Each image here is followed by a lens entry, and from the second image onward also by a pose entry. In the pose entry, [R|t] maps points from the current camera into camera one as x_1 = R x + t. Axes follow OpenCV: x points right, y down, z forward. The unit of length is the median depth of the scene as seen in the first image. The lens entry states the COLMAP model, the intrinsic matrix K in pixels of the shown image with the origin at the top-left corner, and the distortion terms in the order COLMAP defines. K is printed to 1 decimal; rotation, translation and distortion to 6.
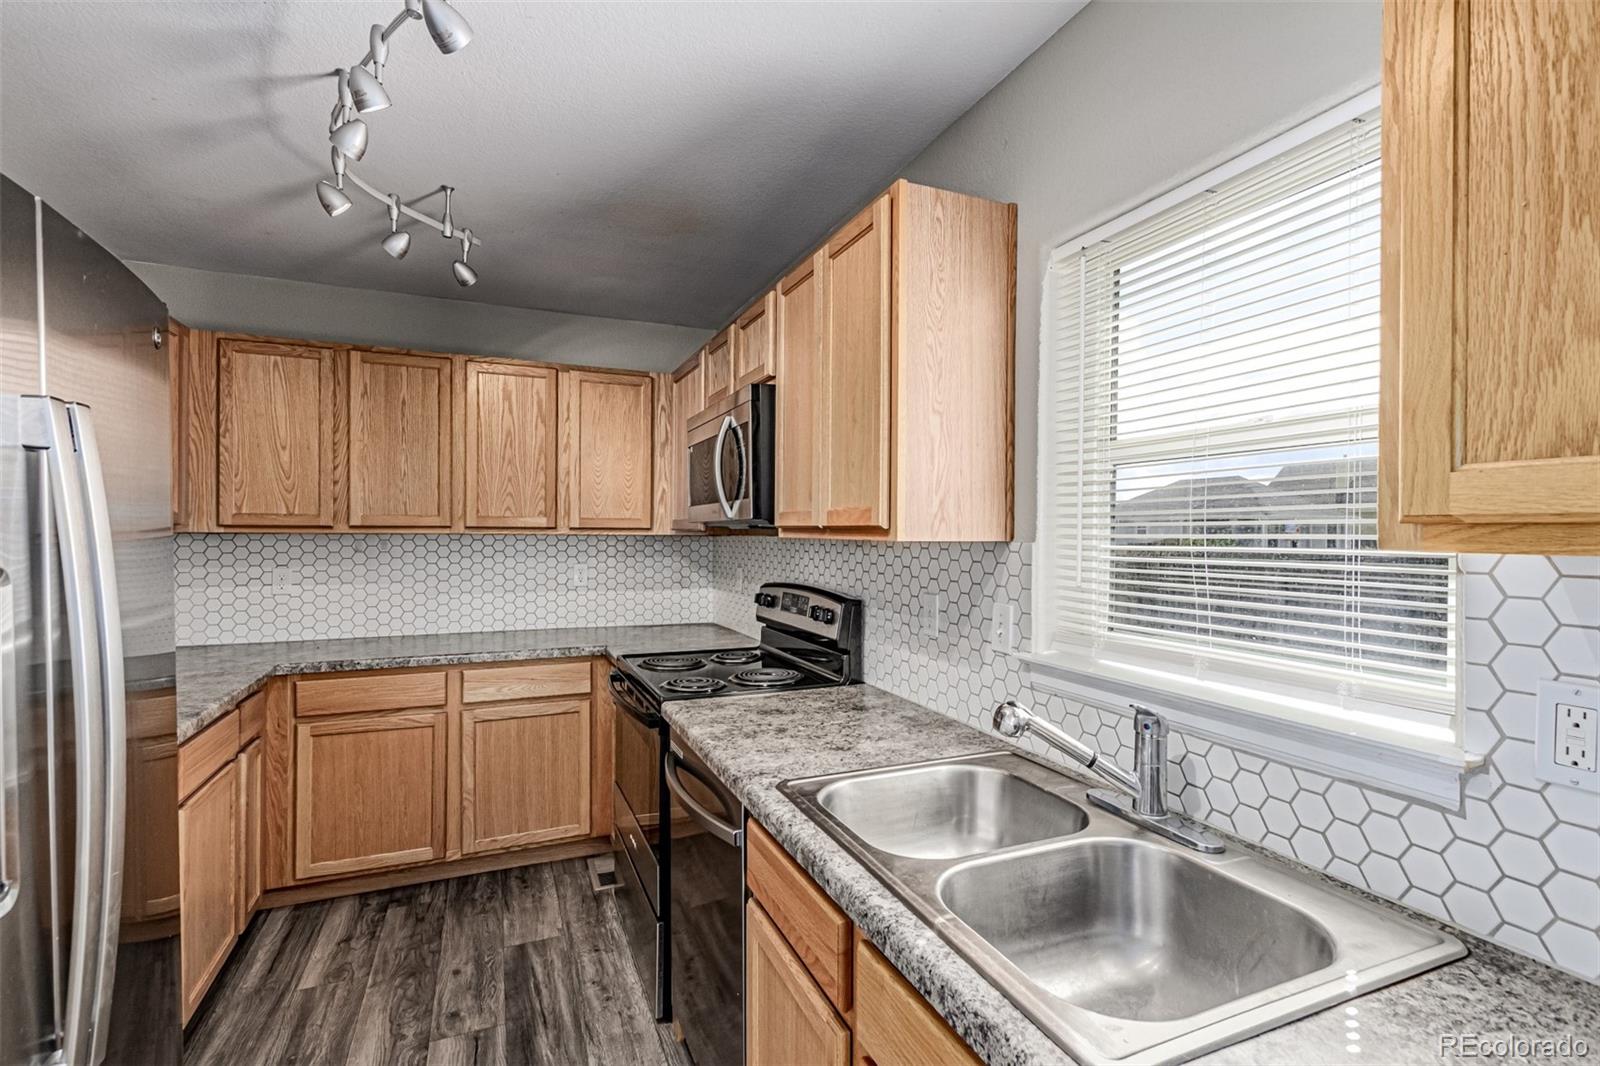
lens RADIAL K [[739.8, 0, 802.7], [0, 739.8, 534.5], [0, 0, 1]] dist [0.003789, -0.000267]
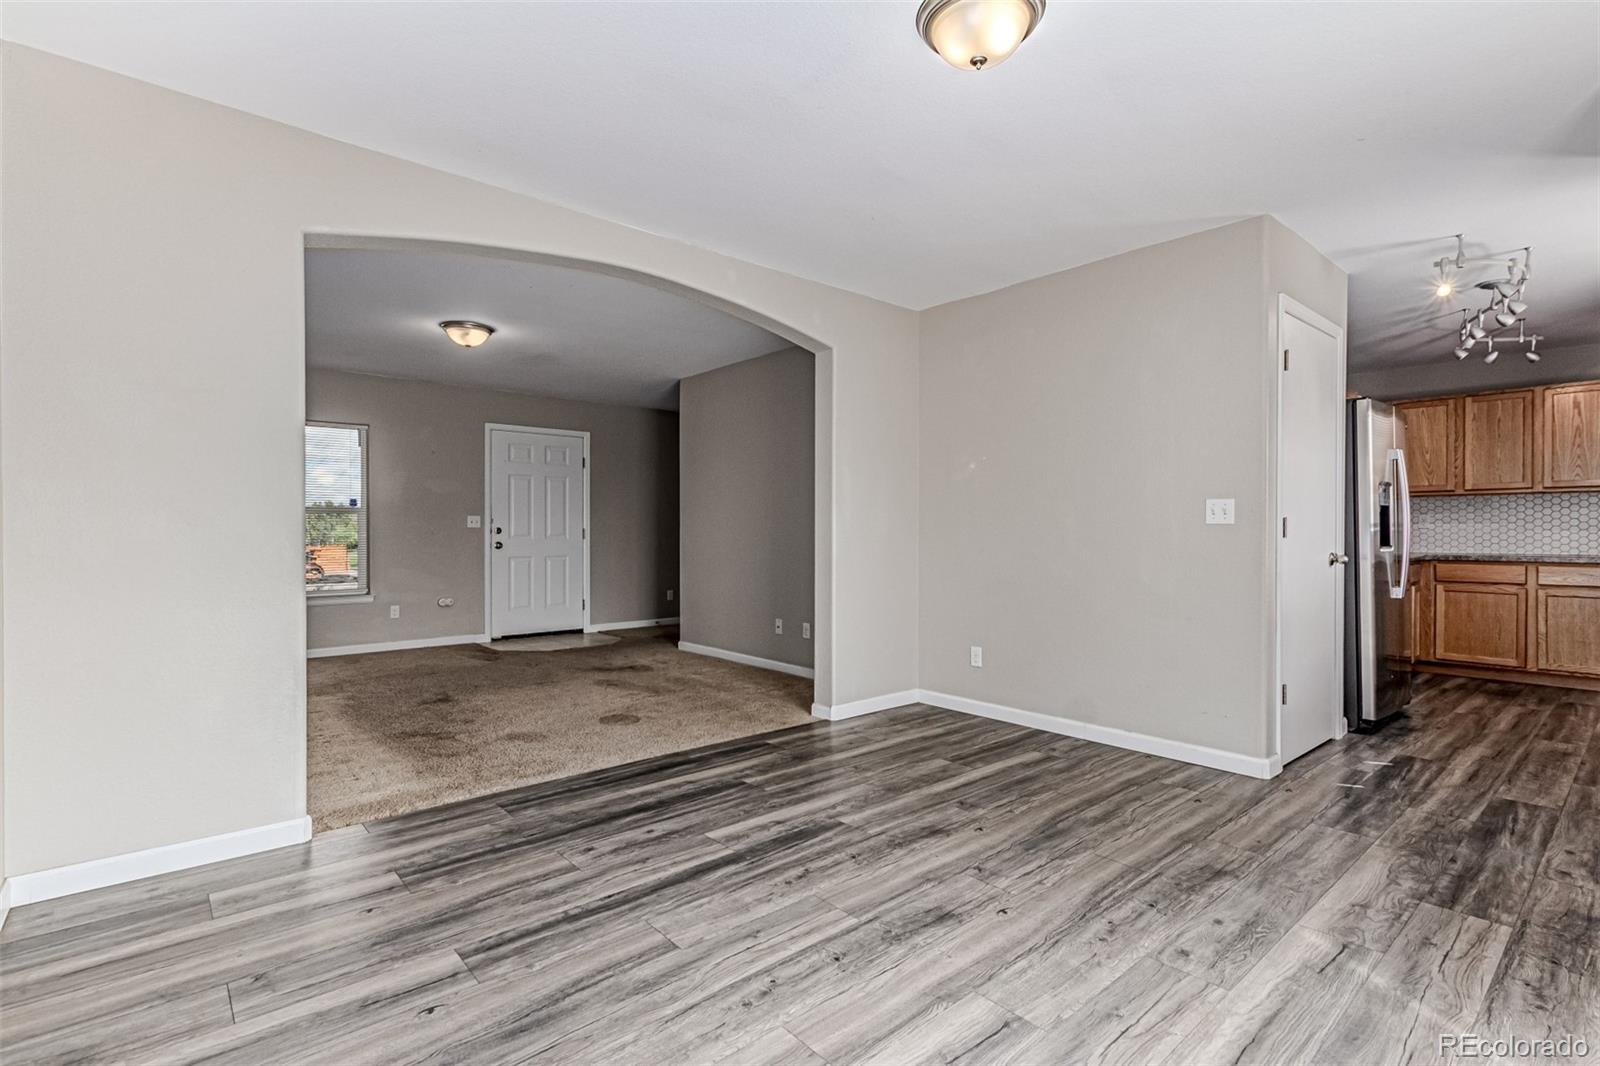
lens RADIAL K [[739.8, 0, 802.2], [0, 739.8, 533.9], [0, 0, 1]] dist [0.003789, -0.000267]
pose [[0.298263, -0.000924, -0.954483, 0.677487], [-0.002485, 0.999995, -0.001745, 0.105775], [0.954480, 0.002892, 0.298259, -1.154703]]
